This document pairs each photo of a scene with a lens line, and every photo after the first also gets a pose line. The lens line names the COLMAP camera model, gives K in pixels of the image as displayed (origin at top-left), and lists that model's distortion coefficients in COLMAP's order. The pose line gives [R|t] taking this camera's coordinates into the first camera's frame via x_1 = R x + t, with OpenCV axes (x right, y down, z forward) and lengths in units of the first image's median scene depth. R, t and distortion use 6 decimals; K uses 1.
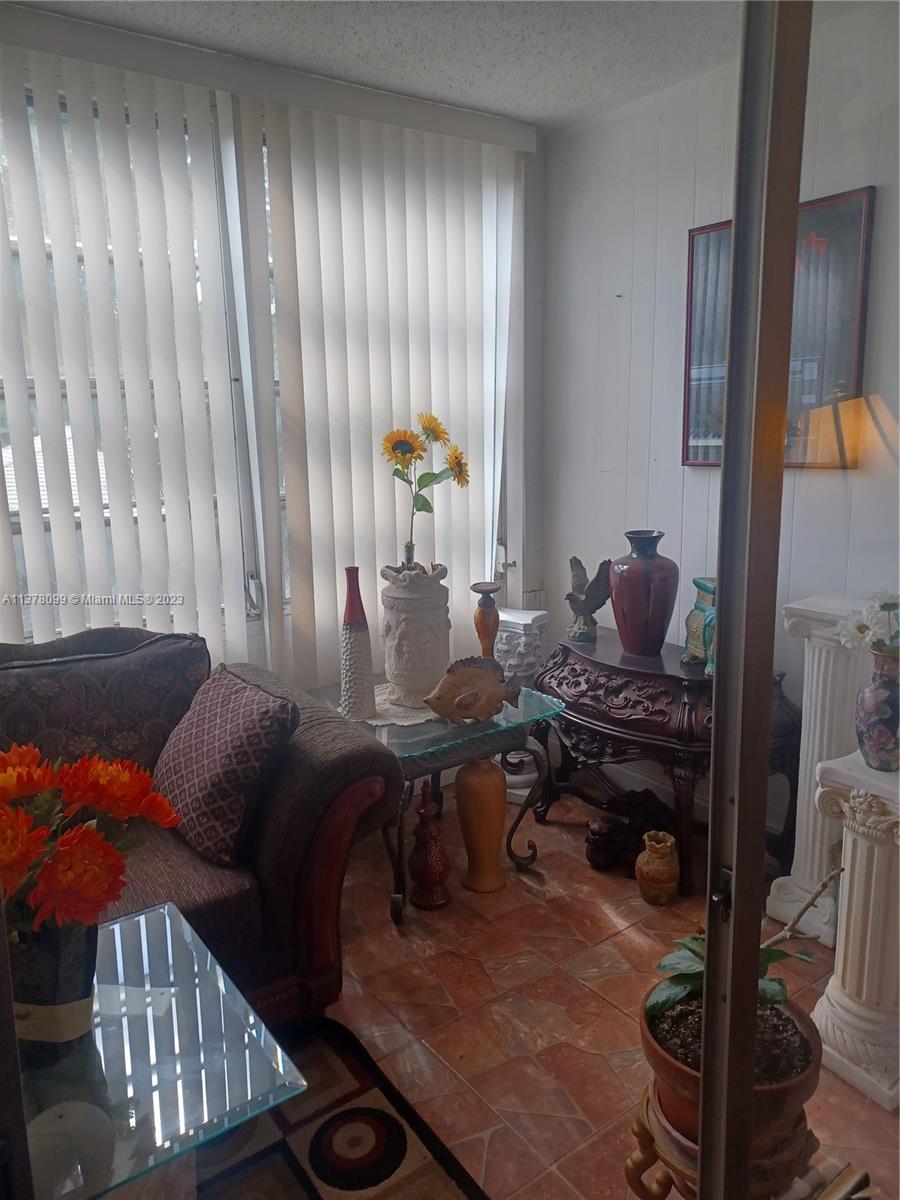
lens RADIAL K [[867.8, 0, 446.1], [0, 867.8, 588.2], [0, 0, 1]] dist [0.056491, -0.036506]
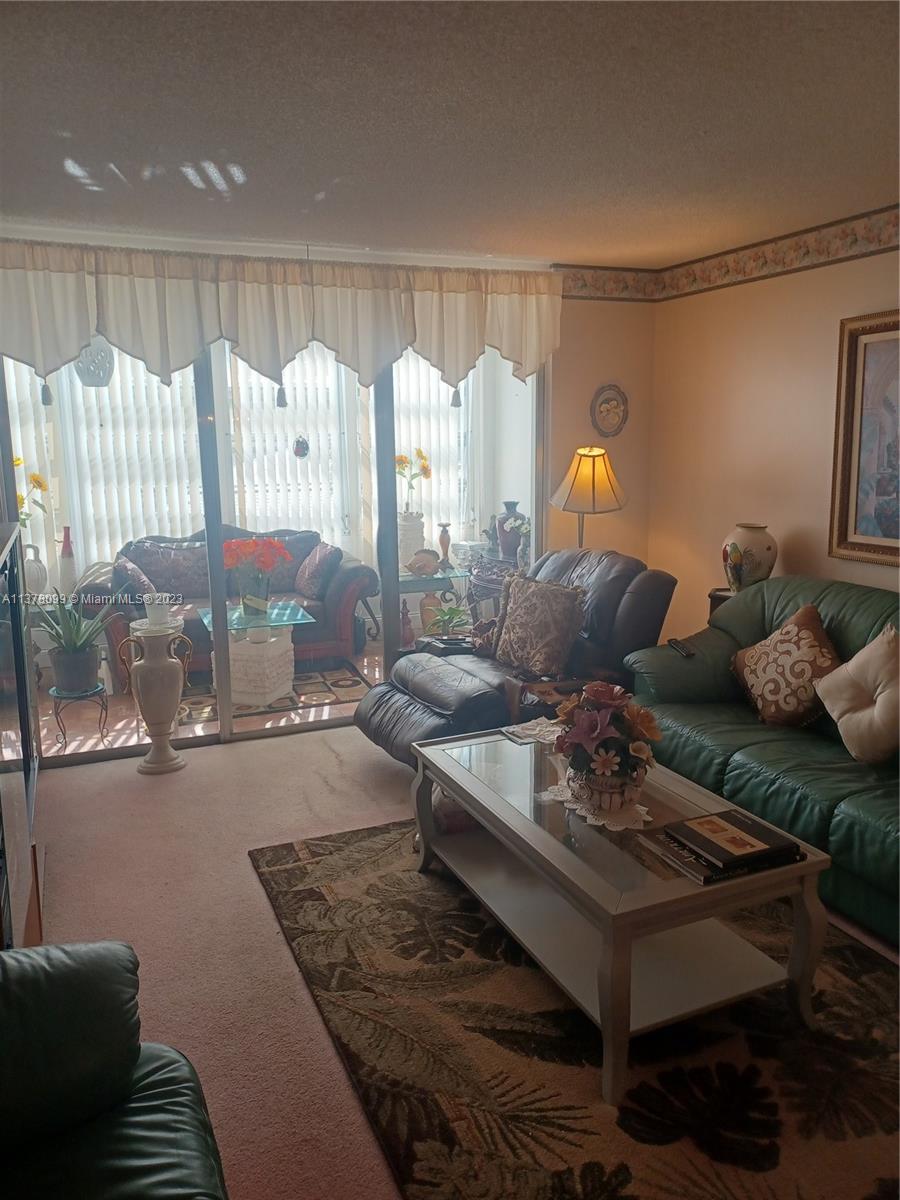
lens RADIAL K [[867.8, 0, 441.0], [0, 867.8, 589.1], [0, 0, 1]] dist [0.056491, -0.036506]
pose [[0.969913, 0.049180, -0.238433, 0.643431], [-0.053151, 0.998534, -0.010250, 0.208858], [0.237579, 0.022614, 0.971105, -1.312683]]
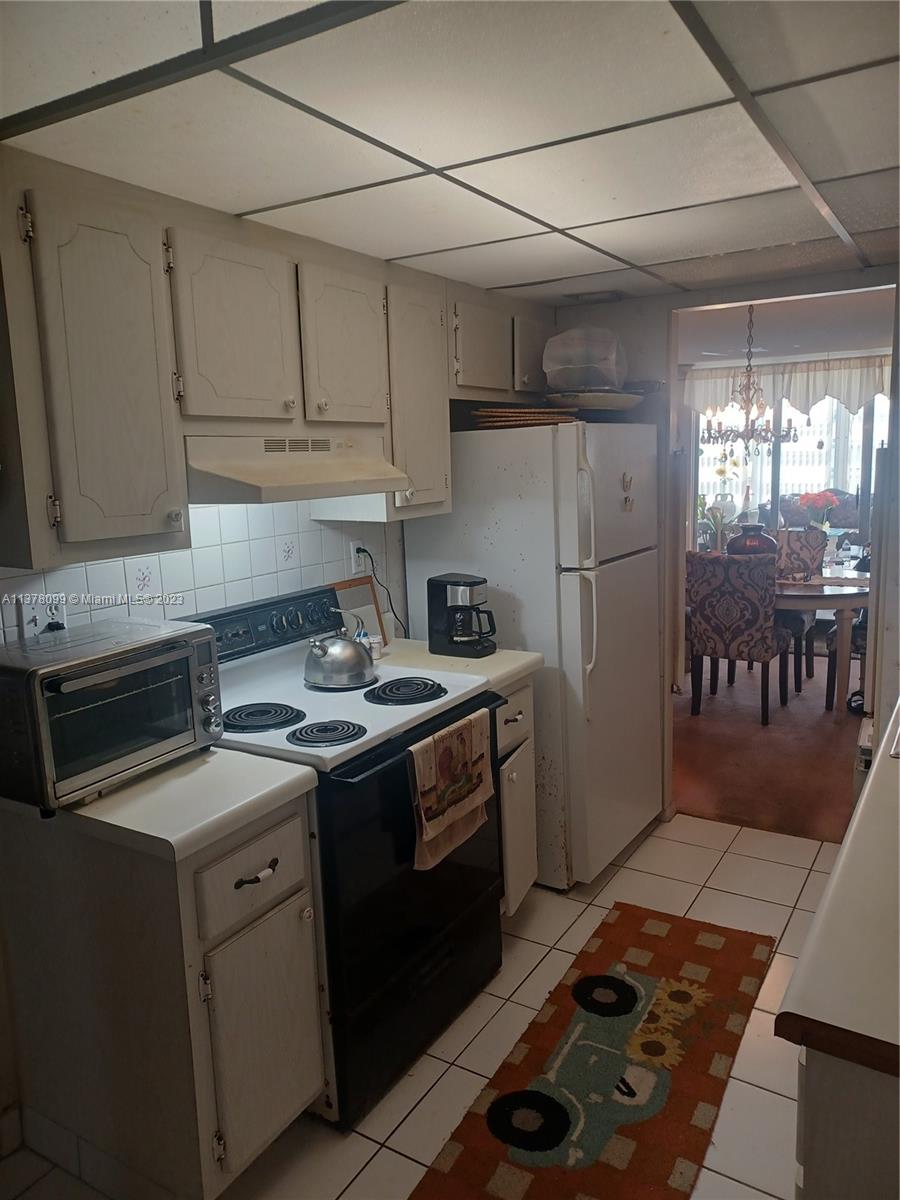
lens RADIAL K [[867.8, 0, 443.3], [0, 867.8, 595.1], [0, 0, 1]] dist [0.056491, -0.036506]
pose [[0.370430, 0.159752, -0.915020, 2.767567], [-0.165085, 0.980739, 0.104394, 0.415006], [0.914073, 0.112385, 0.389667, -2.485311]]
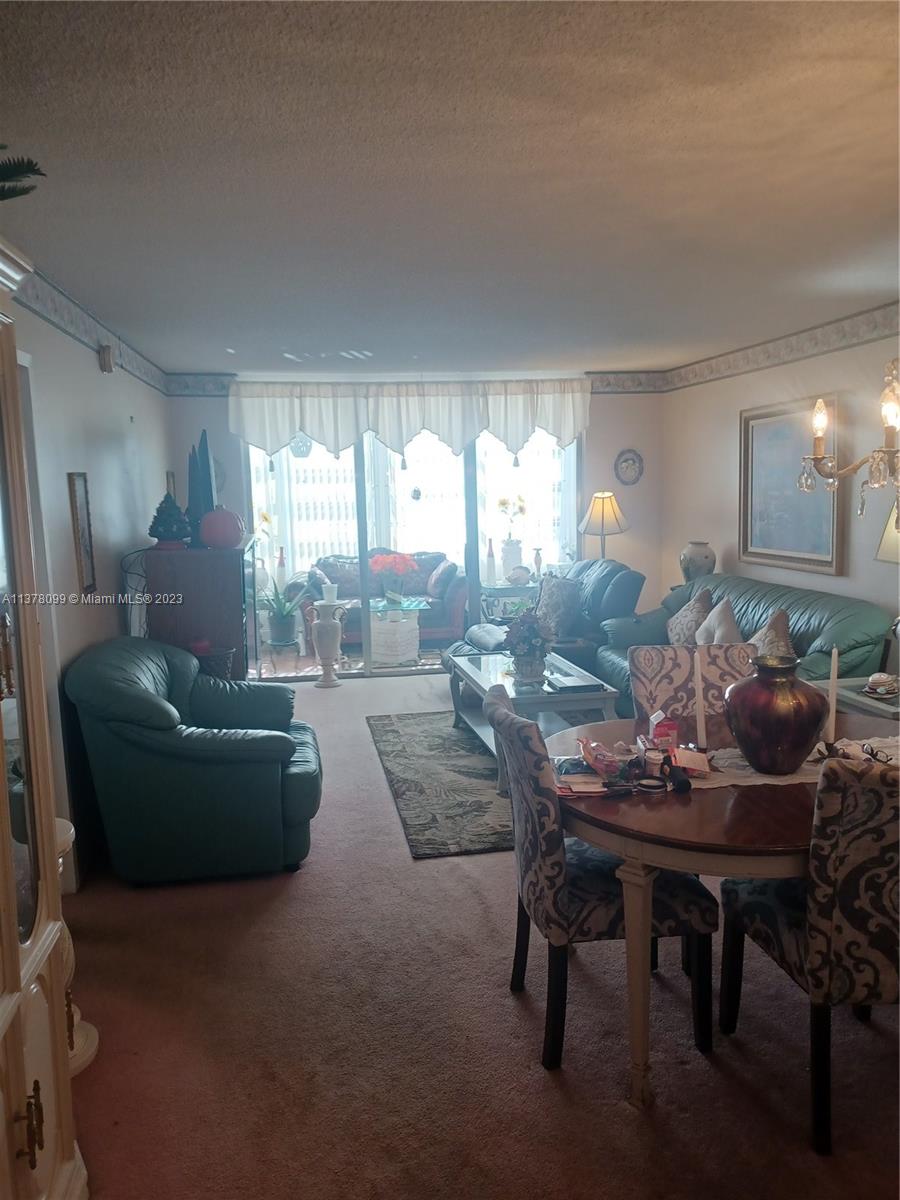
lens RADIAL K [[867.8, 0, 447.6], [0, 867.8, 602.3], [0, 0, 1]] dist [0.056491, -0.036506]
pose [[0.892159, 0.057607, -0.448033, 1.275664], [-0.081162, 0.996137, -0.033534, 0.348825], [0.444370, 0.066281, 0.893388, -2.089395]]
